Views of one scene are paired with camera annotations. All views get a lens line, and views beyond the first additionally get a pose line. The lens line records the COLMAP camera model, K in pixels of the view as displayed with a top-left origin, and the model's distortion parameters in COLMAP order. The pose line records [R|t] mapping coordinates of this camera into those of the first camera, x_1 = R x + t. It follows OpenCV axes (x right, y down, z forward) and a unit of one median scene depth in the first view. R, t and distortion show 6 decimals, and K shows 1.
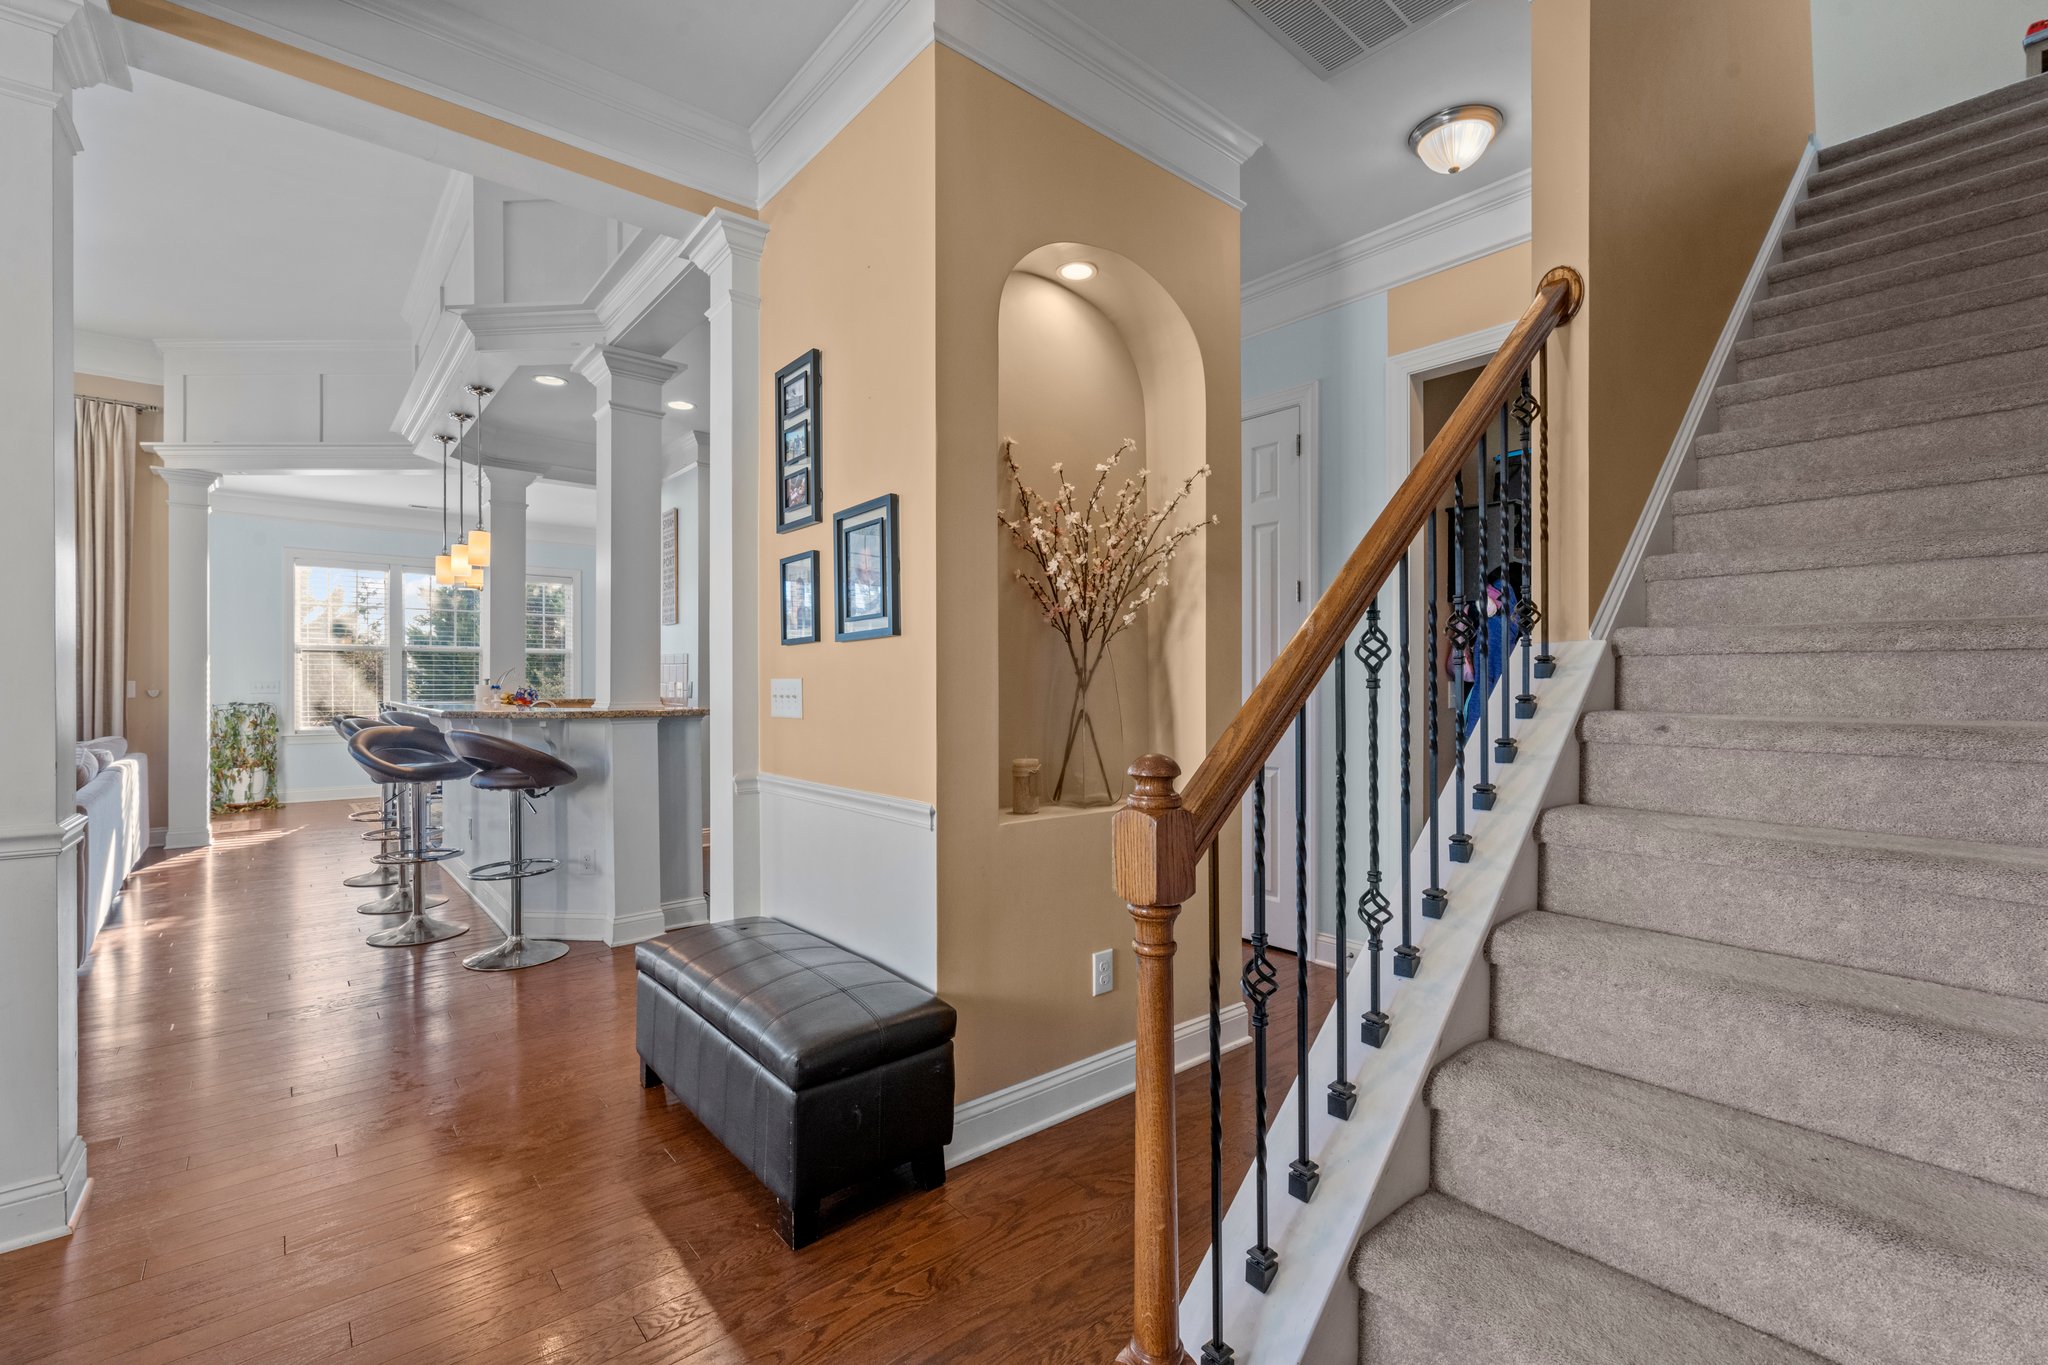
lens RADIAL K [[895.9, 0, 1024.2], [0, 895.9, 677.2], [0, 0, 1]] dist [0.000472, 0.000436]
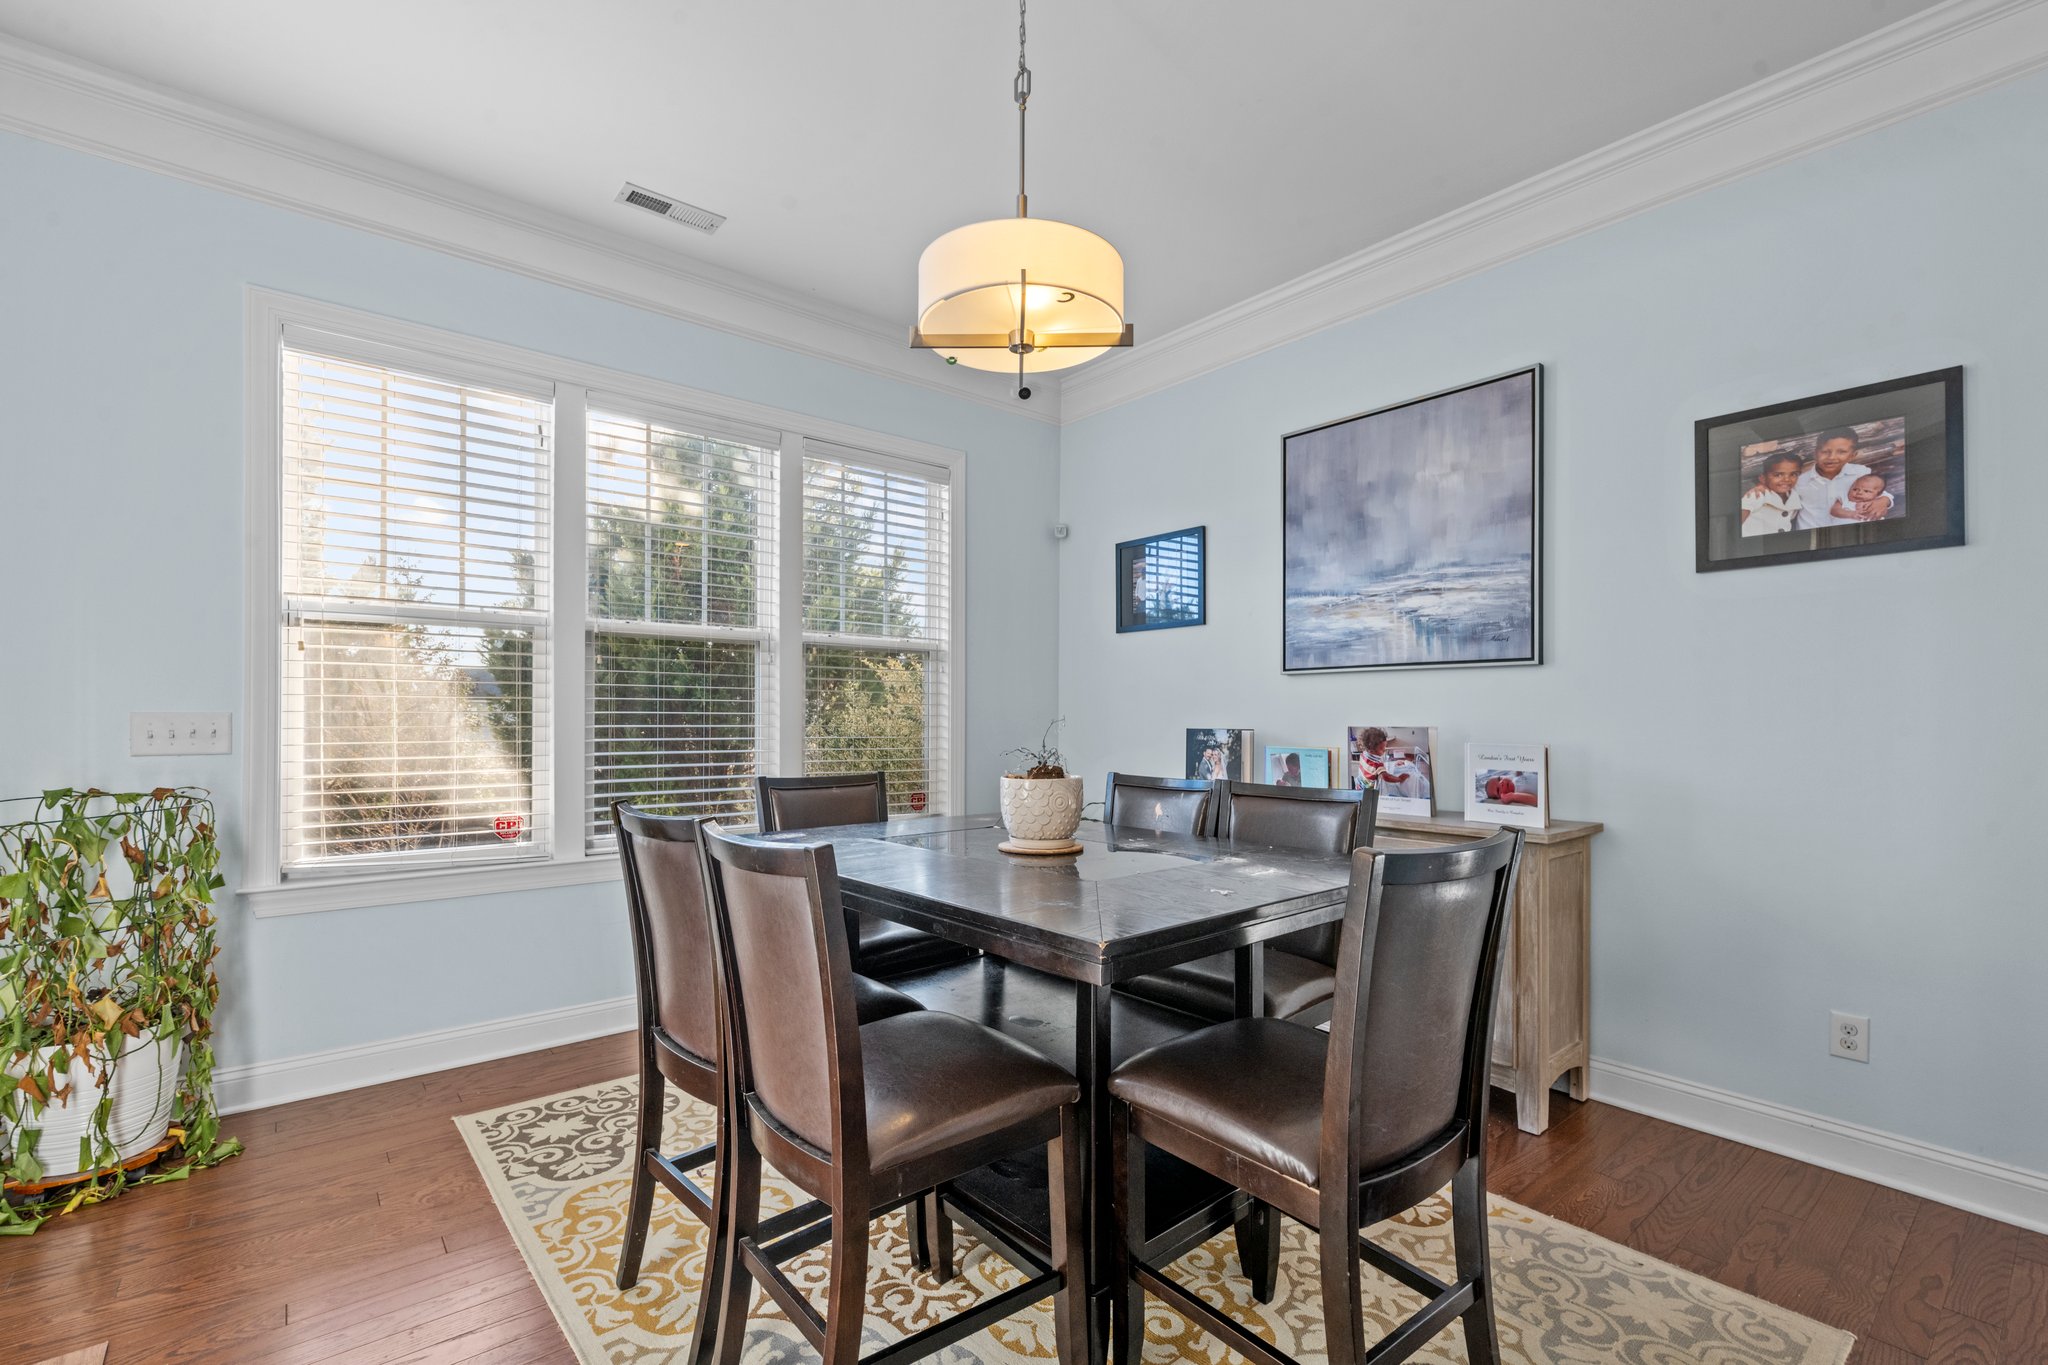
lens RADIAL K [[888.2, 0, 1018.8], [0, 888.2, 709.2], [0, 0, 1]] dist [0.000642, 0.000180]
pose [[0.999988, 0.002681, -0.004204, -0.784199], [-0.002686, 0.999995, -0.001351, 0.002940], [0.004201, 0.001363, 0.999990, 0.976562]]
